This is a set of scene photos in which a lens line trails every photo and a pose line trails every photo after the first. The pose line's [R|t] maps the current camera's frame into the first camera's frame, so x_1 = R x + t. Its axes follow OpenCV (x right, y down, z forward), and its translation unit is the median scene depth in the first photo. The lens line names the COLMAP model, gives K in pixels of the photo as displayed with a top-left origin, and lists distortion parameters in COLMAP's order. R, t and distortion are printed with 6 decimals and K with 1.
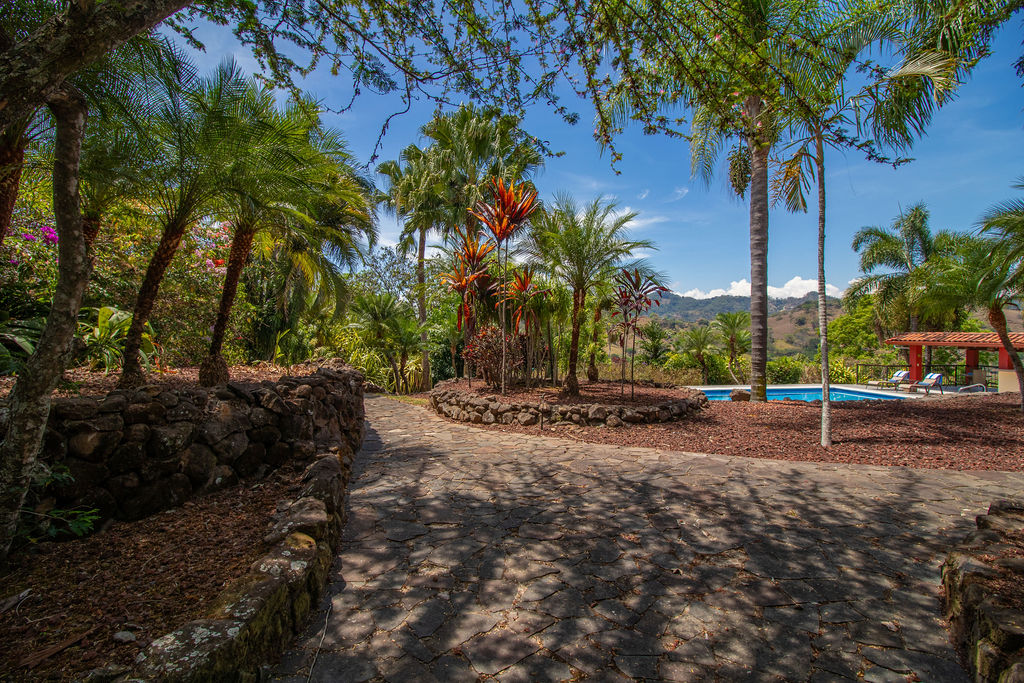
lens RADIAL K [[480.5, 0, 505.6], [0, 480.5, 336.7], [0, 0, 1]] dist [-0.013836, -0.001274]
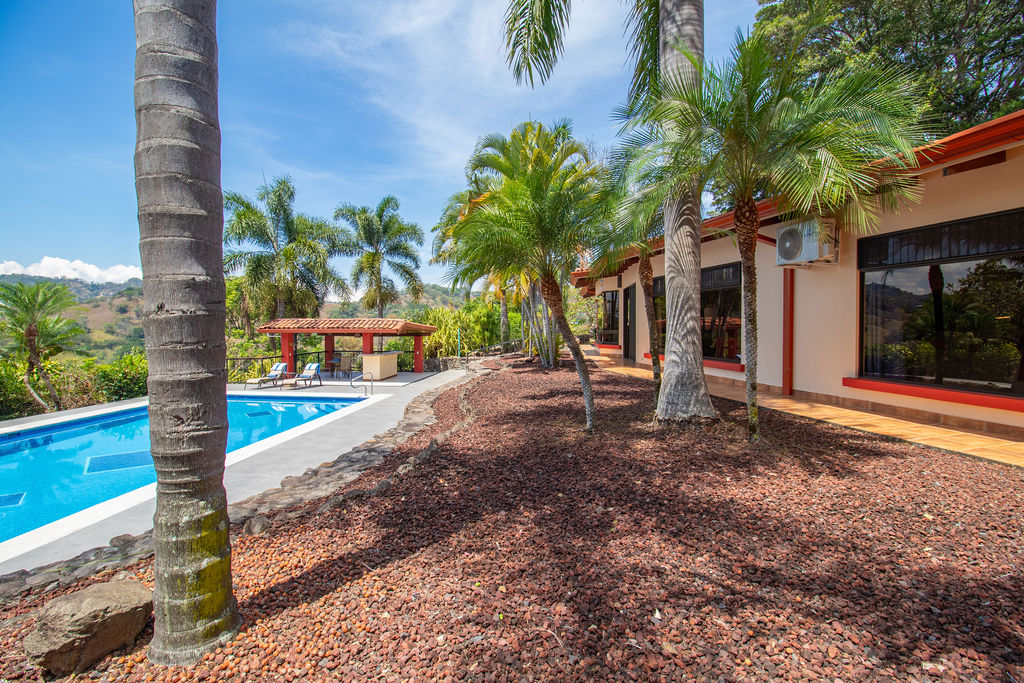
lens RADIAL K [[480.5, 0, 503.8], [0, 480.5, 336.0], [0, 0, 1]] dist [-0.013836, -0.001274]
pose [[0.335670, -0.034136, 0.941361, 0.132290], [0.013379, 0.999415, 0.031470, -0.000128], [-0.941884, 0.002031, 0.335931, 0.280978]]
